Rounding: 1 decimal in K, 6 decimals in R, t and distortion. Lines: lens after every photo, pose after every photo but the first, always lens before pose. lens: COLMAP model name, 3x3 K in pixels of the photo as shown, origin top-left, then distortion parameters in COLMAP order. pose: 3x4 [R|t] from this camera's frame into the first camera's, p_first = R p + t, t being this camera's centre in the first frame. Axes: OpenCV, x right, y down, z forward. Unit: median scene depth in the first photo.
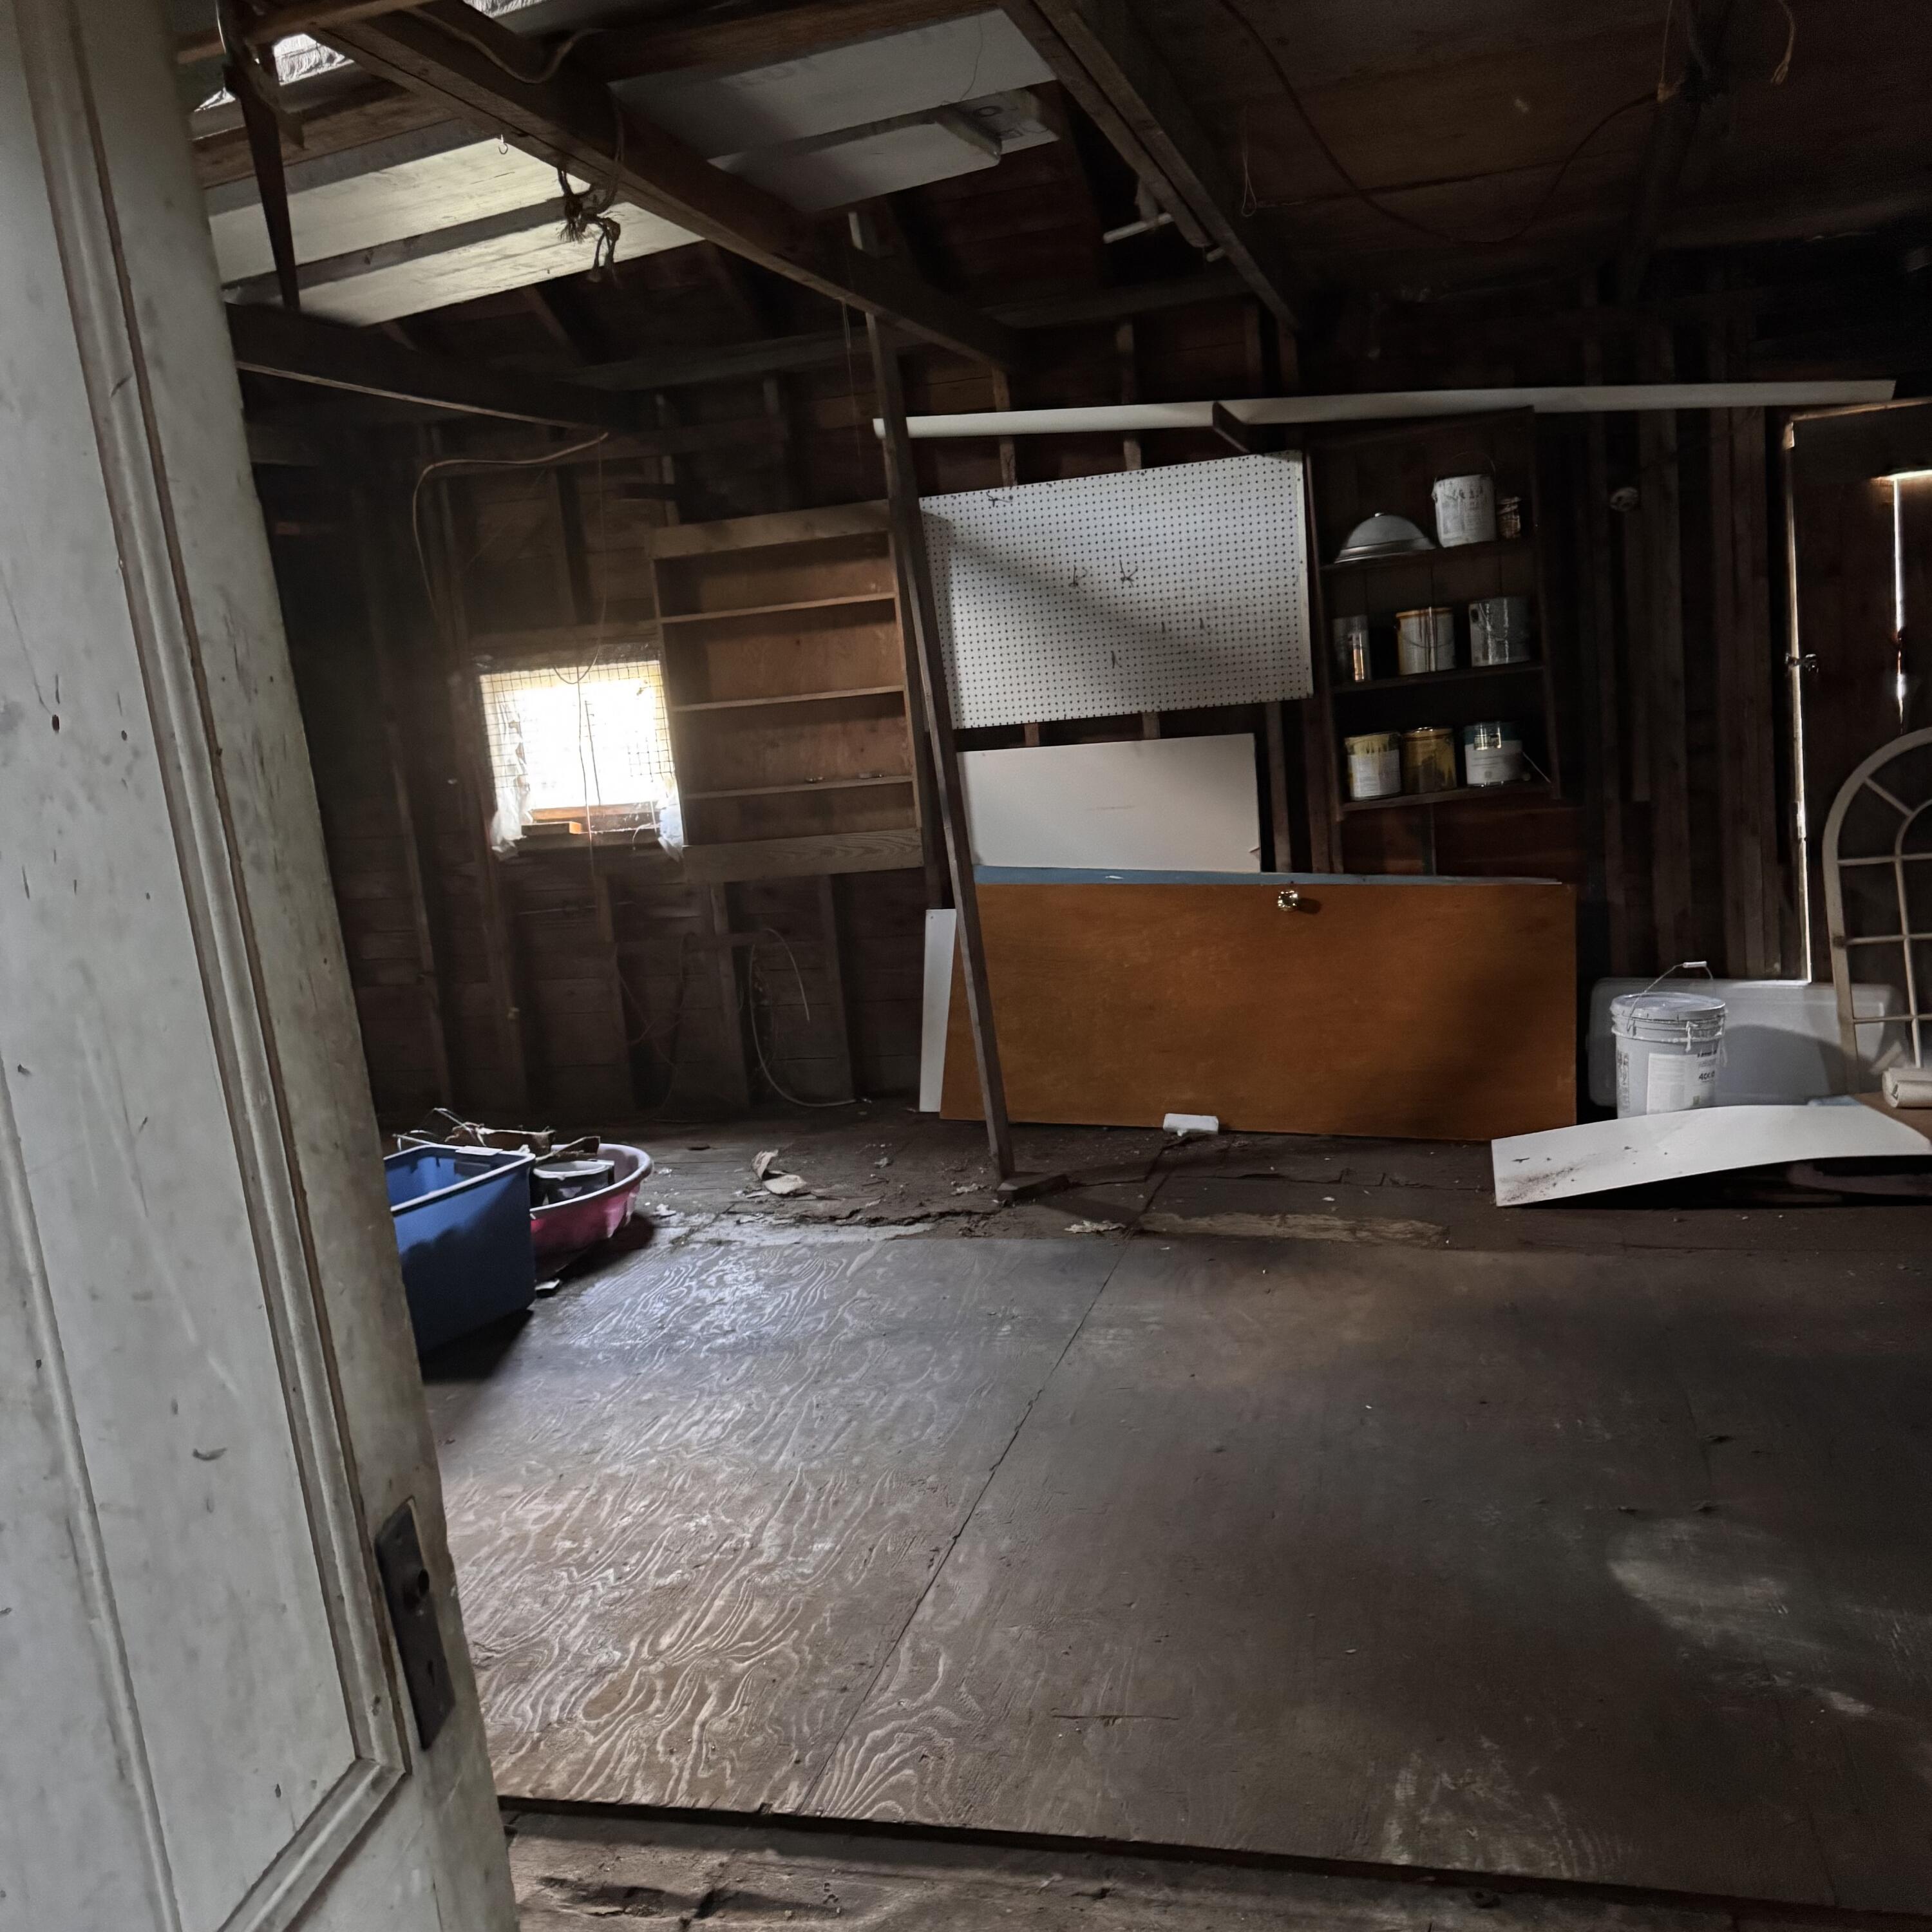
lens RADIAL K [[1802.3, 0, 974.3], [0, 1802.3, 978.0], [0, 0, 1]] dist [0.004745, 0.000000]
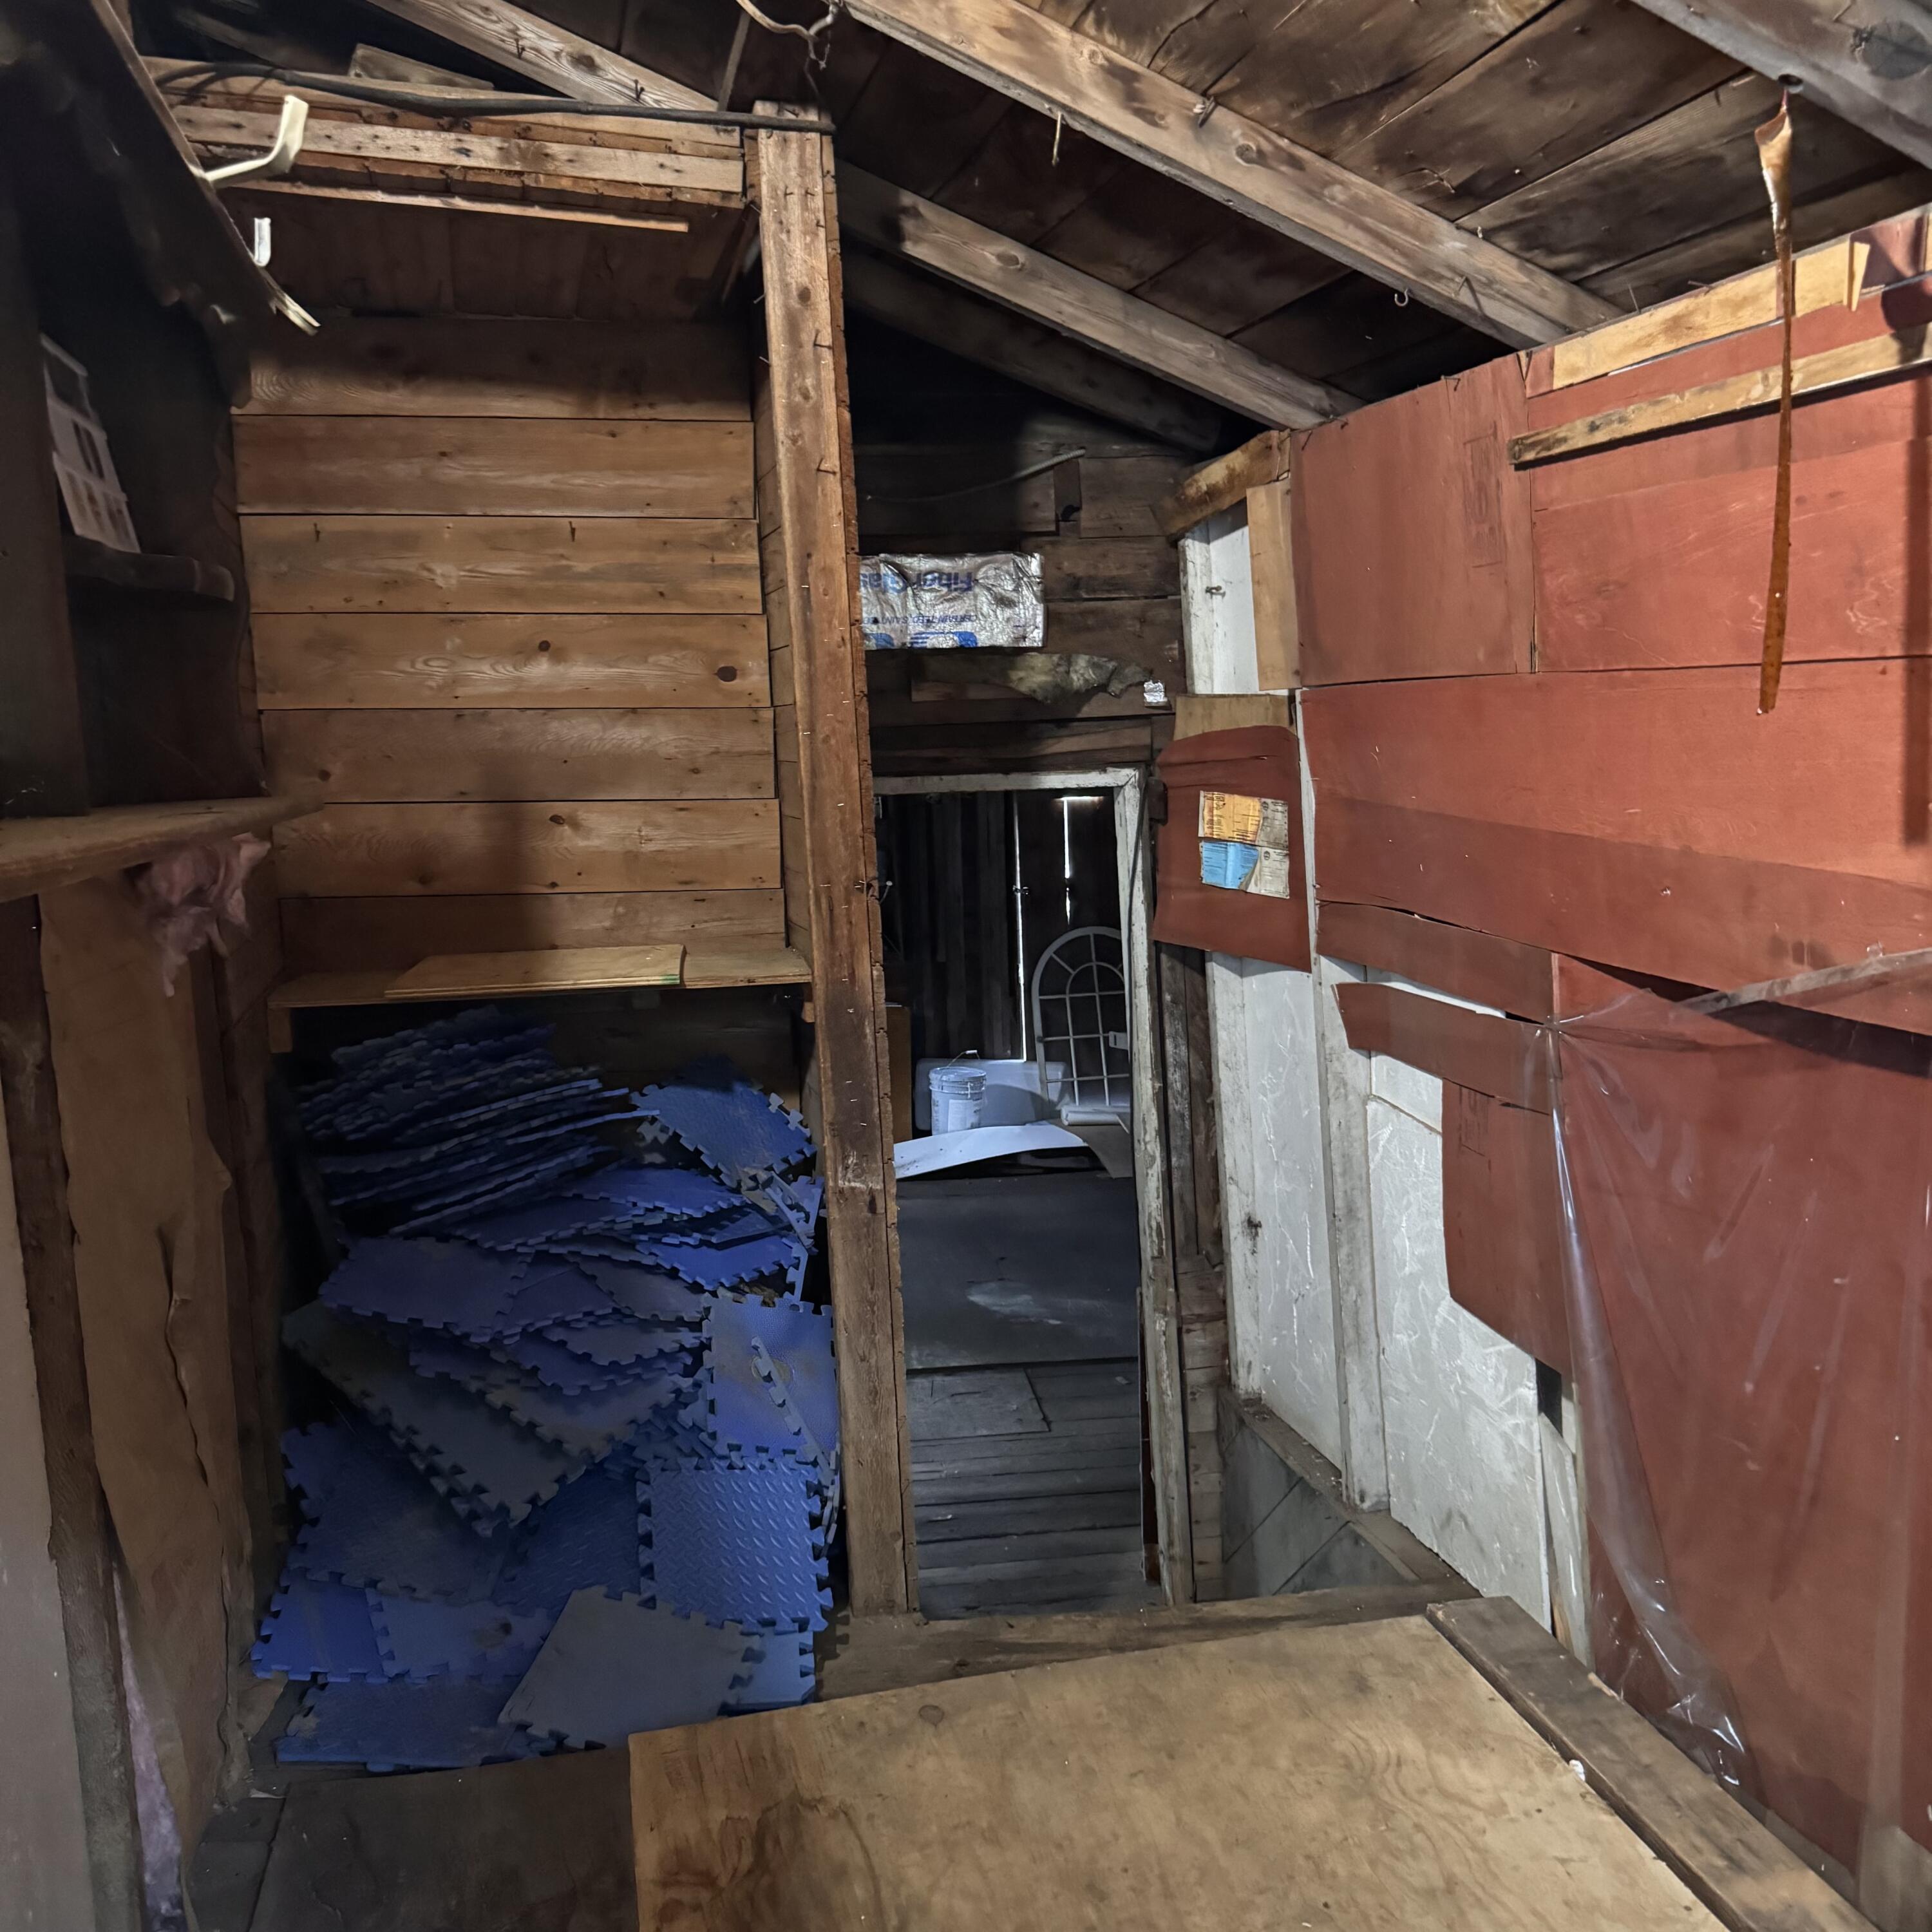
lens RADIAL K [[1802.3, 0, 966.2], [0, 1802.3, 965.5], [0, 0, 1]] dist [0.004745, 0.000000]
pose [[0.913765, 0.015990, 0.405928, -0.362045], [0.003142, 0.998917, -0.046421, -0.010015], [-0.406231, 0.043694, 0.912725, -0.701215]]
